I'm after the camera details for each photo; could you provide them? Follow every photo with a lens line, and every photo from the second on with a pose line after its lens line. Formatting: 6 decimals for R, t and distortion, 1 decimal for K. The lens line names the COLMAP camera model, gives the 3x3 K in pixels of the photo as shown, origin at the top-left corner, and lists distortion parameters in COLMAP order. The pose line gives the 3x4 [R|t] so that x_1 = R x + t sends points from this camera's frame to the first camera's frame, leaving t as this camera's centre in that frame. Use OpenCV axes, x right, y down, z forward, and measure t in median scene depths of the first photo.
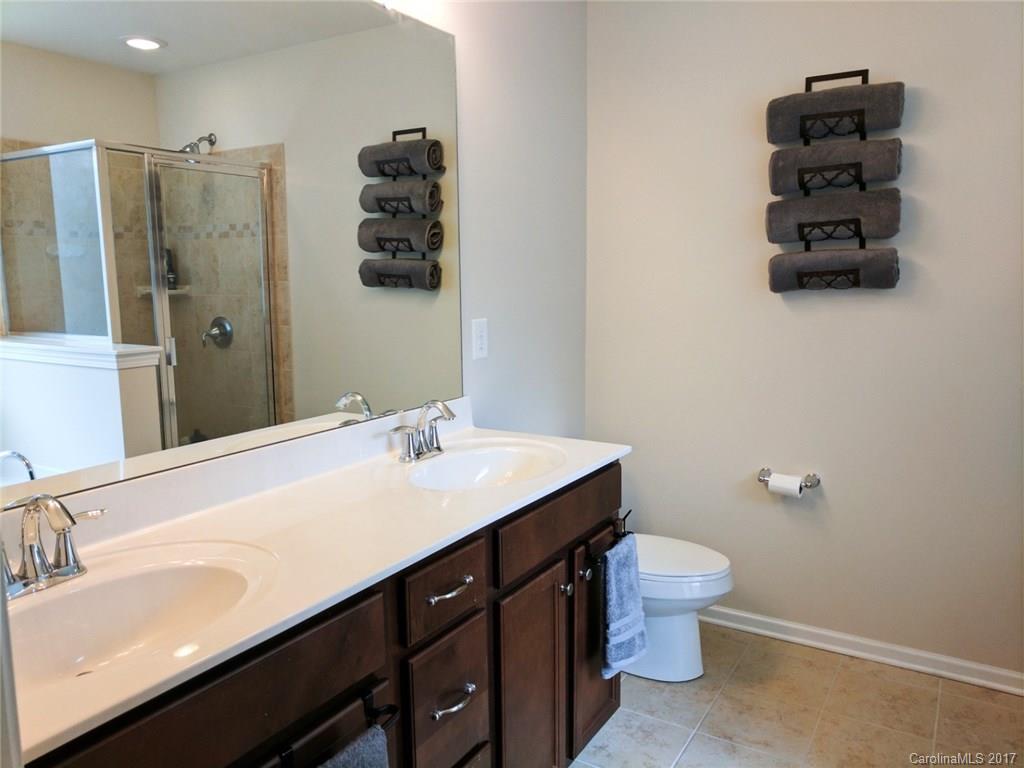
lens RADIAL K [[769.4, 0, 517.6], [0, 769.4, 383.7], [0, 0, 1]] dist [0.005074, 0.009548]
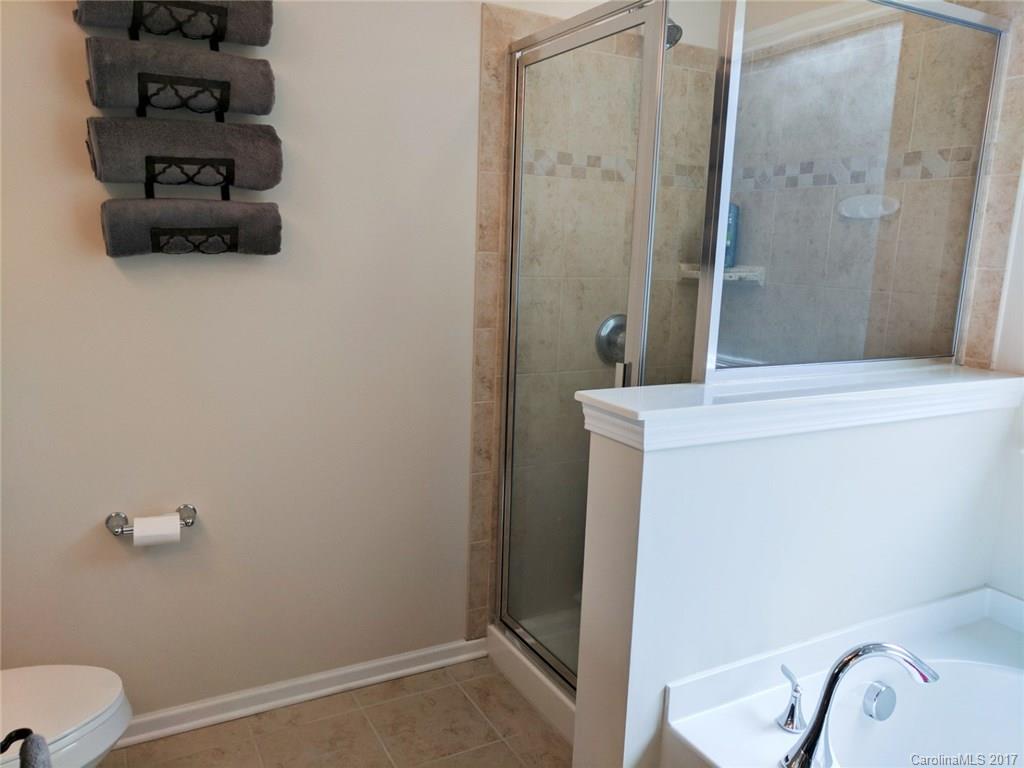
lens RADIAL K [[769.4, 0, 517.6], [0, 769.4, 383.7], [0, 0, 1]] dist [0.005074, 0.009548]
pose [[0.492801, -0.126192, 0.860943, -0.088535], [0.087019, 0.991615, 0.095535, -0.044907], [-0.865780, 0.027838, 0.499650, 0.384027]]
